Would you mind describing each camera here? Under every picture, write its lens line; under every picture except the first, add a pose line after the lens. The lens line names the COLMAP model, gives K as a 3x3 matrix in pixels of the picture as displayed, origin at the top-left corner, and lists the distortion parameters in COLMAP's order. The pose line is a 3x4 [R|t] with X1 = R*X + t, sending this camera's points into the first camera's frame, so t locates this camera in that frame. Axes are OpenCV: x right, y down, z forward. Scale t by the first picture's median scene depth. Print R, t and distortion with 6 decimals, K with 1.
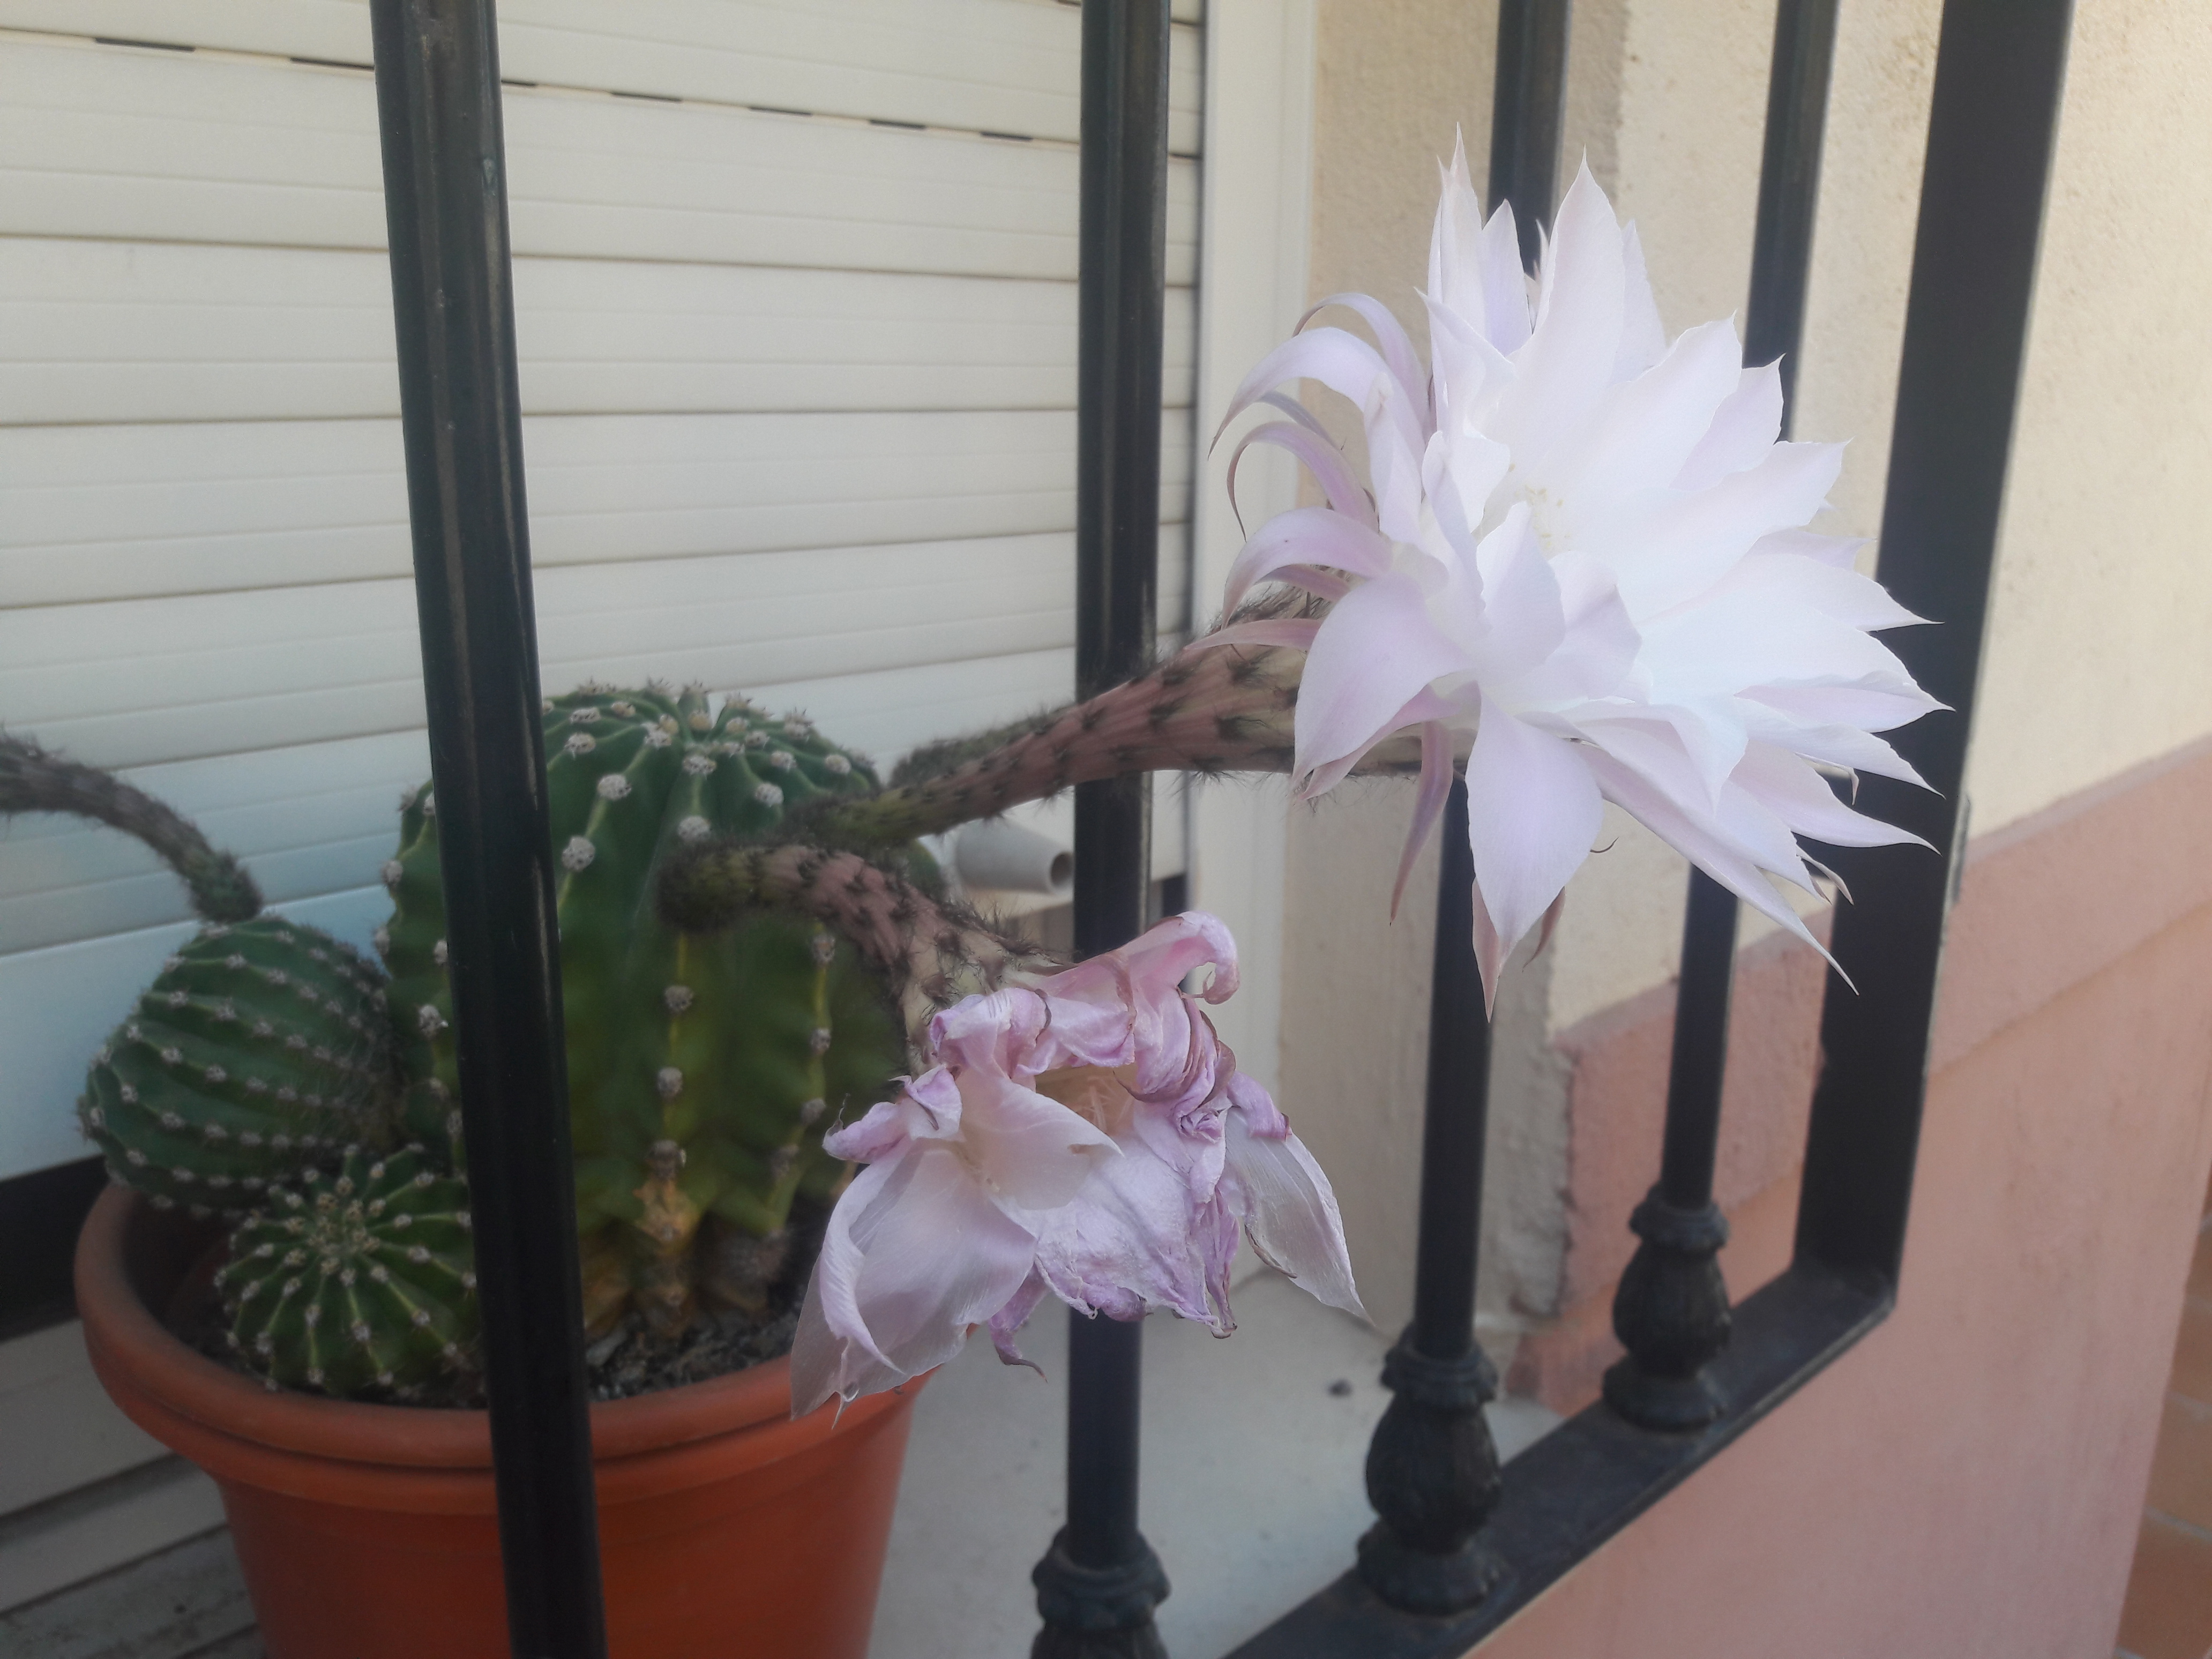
lens RADIAL K [[1913.1, 0, 1106.0], [0, 1913.1, 829.5], [0, 0, 1]] dist [-0.006504, -0.023440]
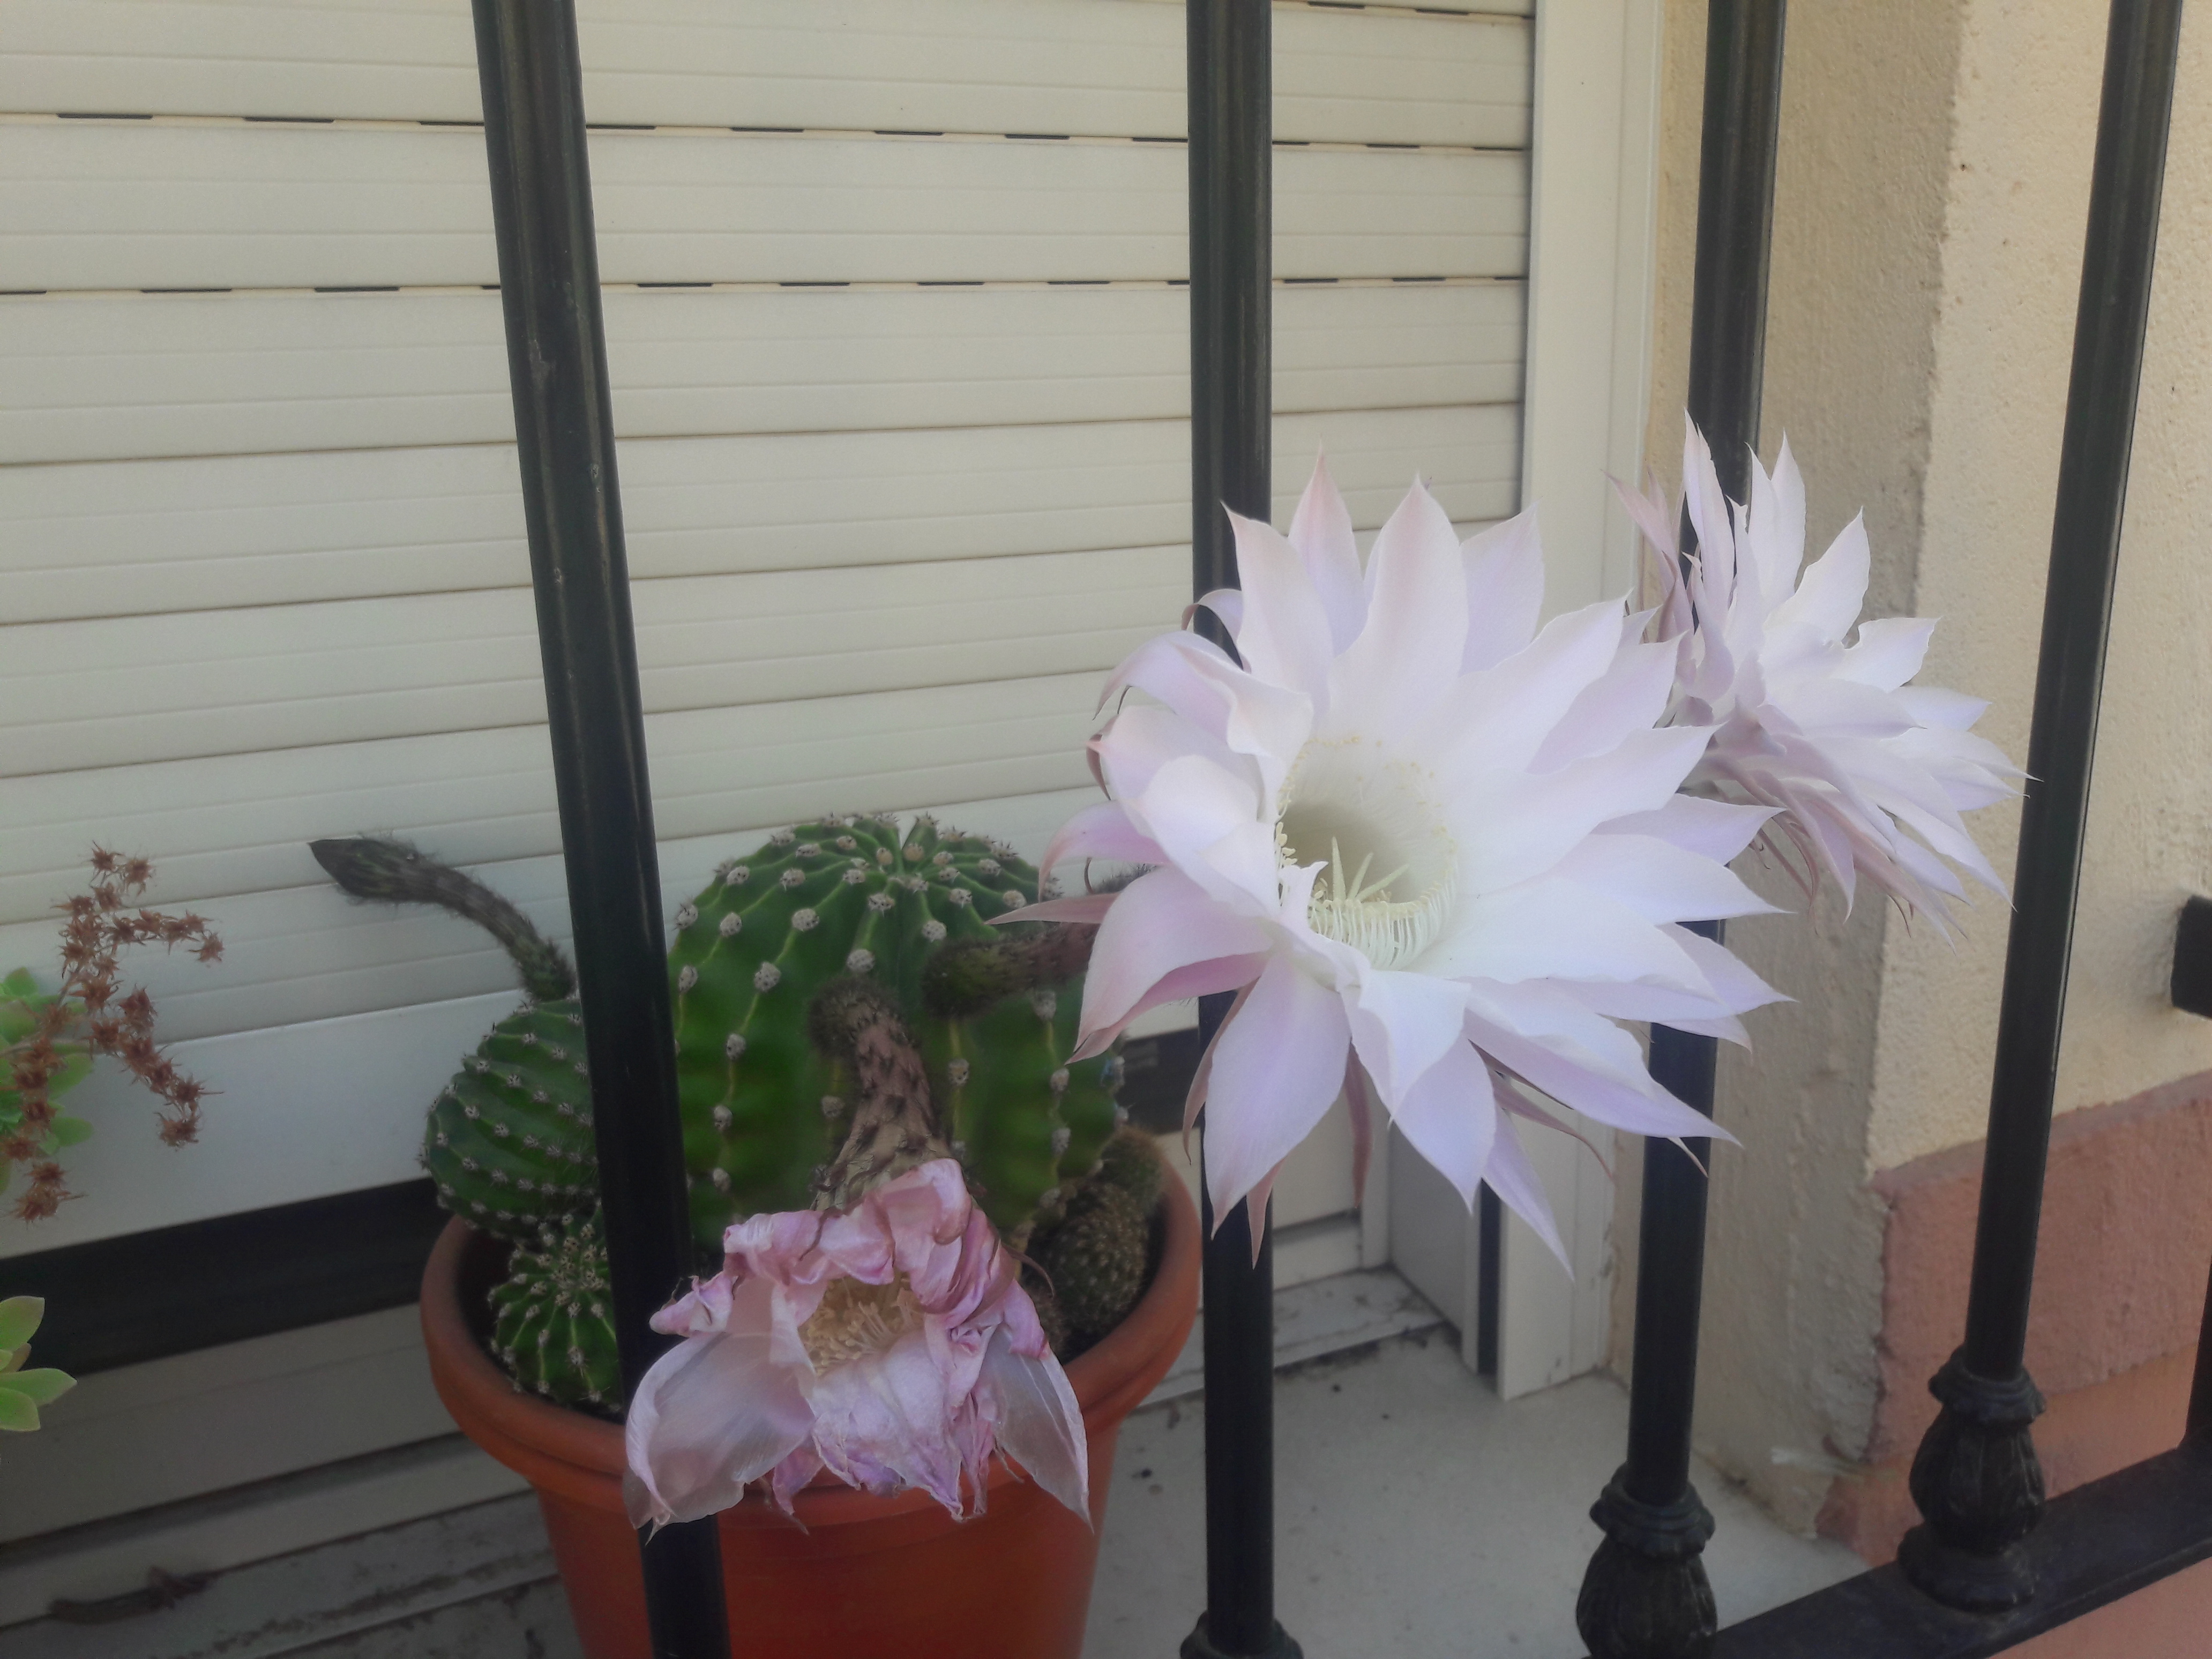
lens RADIAL K [[1891.3, 0, 1106.0], [0, 1891.3, 829.5], [0, 0, 1]] dist [0.022250, -0.072208]
pose [[0.942810, 0.052141, -0.329227, 0.296788], [-0.048703, 0.998638, 0.018687, -0.108330], [0.329753, -0.001584, 0.944066, -0.035985]]
